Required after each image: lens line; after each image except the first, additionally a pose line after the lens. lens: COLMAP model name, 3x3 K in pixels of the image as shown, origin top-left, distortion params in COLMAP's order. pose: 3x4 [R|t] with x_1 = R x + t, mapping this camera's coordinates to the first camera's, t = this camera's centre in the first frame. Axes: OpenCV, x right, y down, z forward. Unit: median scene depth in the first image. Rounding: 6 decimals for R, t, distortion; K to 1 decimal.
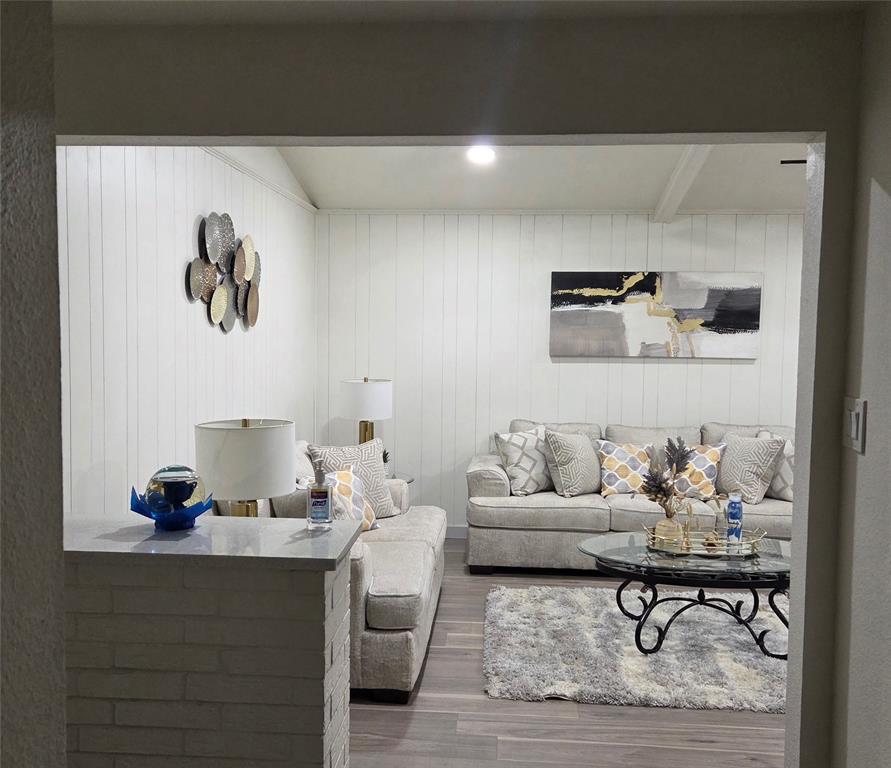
lens RADIAL K [[888.9, 0, 445.5], [0, 888.9, 384.0], [0, 0, 1]] dist [-0.004730, -0.006458]
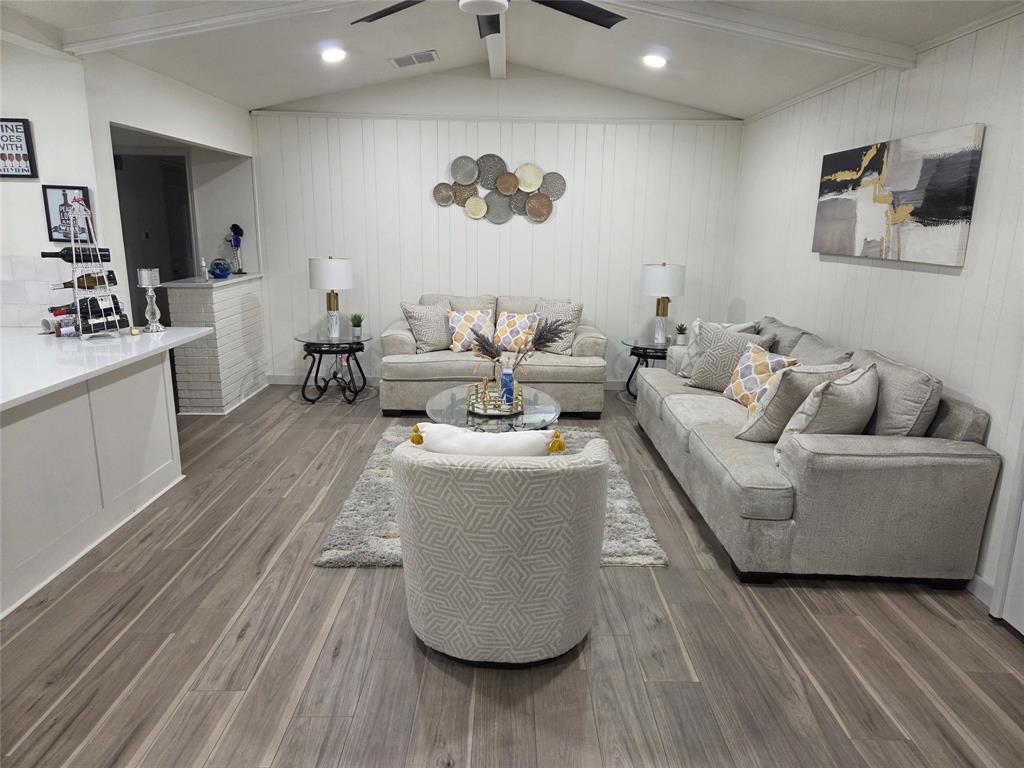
lens RADIAL K [[681.0, 0, 512.0], [0, 681.0, 384.0], [0, 0, 1]] dist [0.003546, 0.000782]
pose [[0.087024, 0.221459, -0.971279, 0.810494], [-0.067545, 0.974046, 0.216038, -0.030660], [0.993914, 0.046805, 0.099724, 0.639950]]
